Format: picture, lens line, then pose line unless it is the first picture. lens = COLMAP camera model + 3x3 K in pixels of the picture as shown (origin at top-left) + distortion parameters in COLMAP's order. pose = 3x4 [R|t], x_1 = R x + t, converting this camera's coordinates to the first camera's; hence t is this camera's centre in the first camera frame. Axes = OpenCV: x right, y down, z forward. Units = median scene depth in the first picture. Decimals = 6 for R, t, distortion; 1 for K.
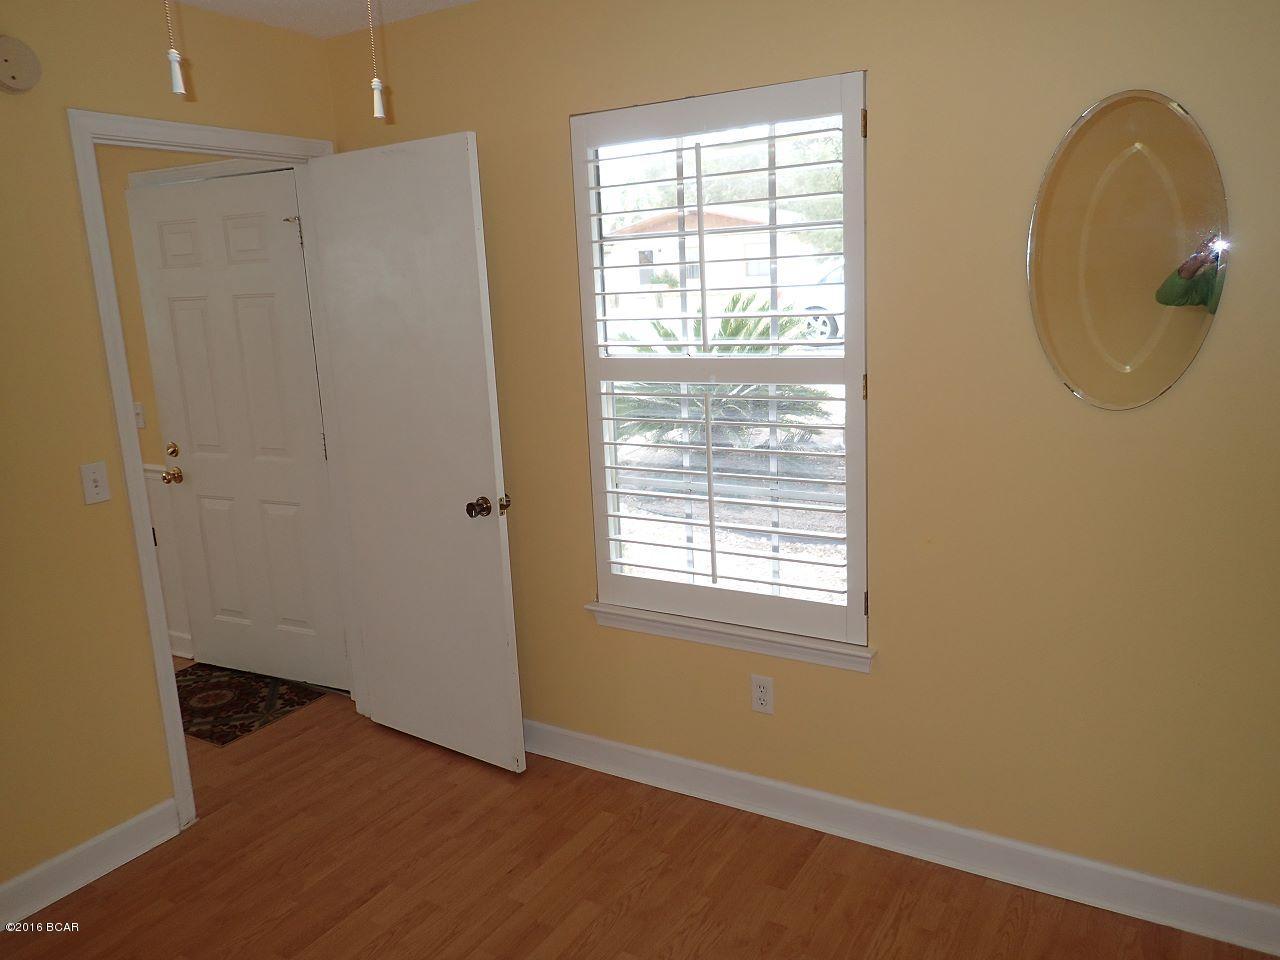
lens RADIAL K [[961.0, 0, 645.7], [0, 961.0, 457.4], [0, 0, 1]] dist [0.011044, 0.001403]
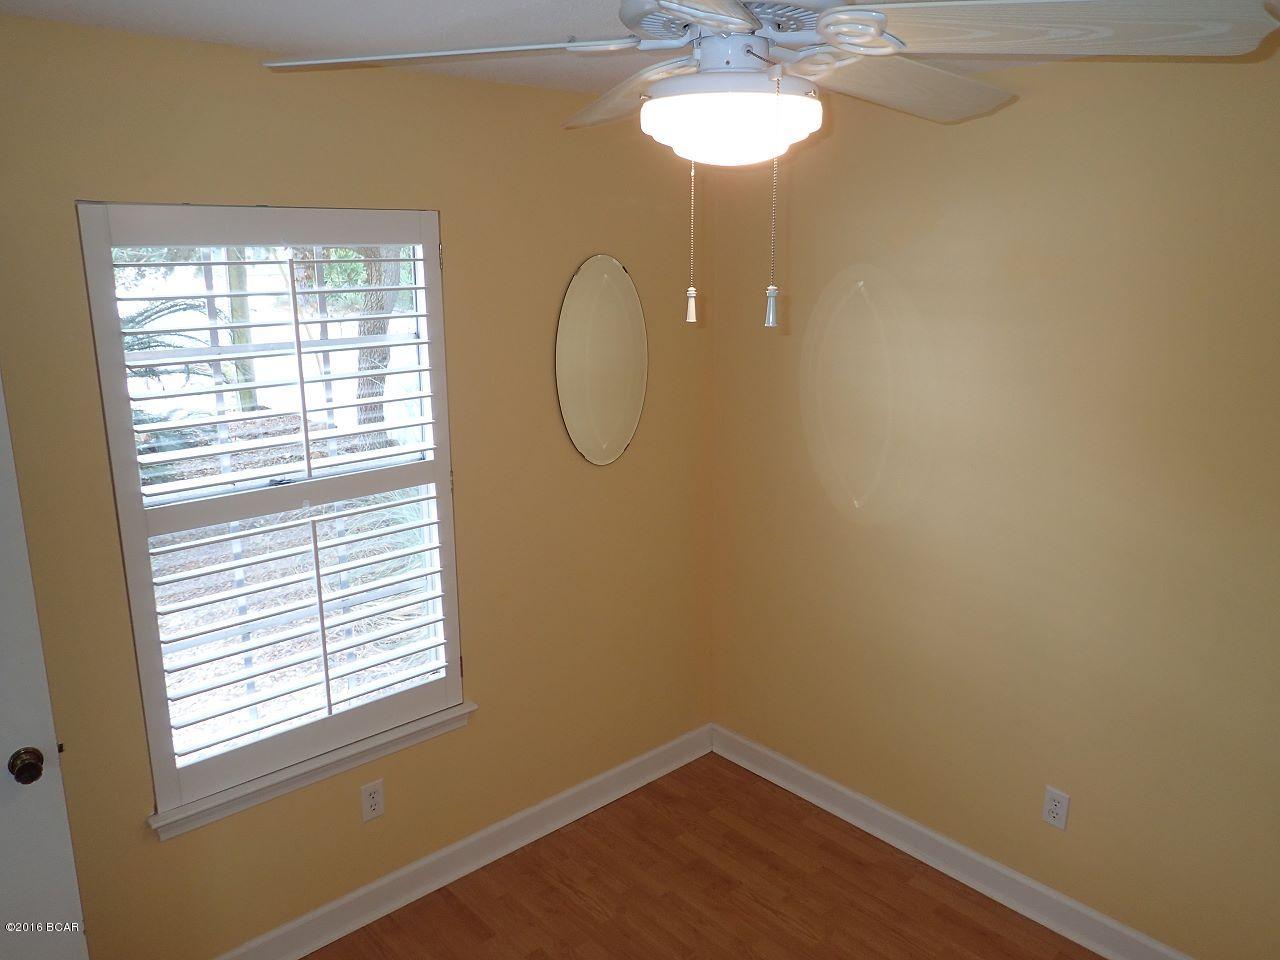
lens RADIAL K [[961.0, 0, 645.7], [0, 961.0, 457.4], [0, 0, 1]] dist [0.011044, 0.001403]
pose [[0.288231, -0.163899, 0.943430, -0.698629], [0.169406, 0.978430, 0.118224, -0.177453], [-0.942457, 0.125747, 0.309779, 0.381694]]
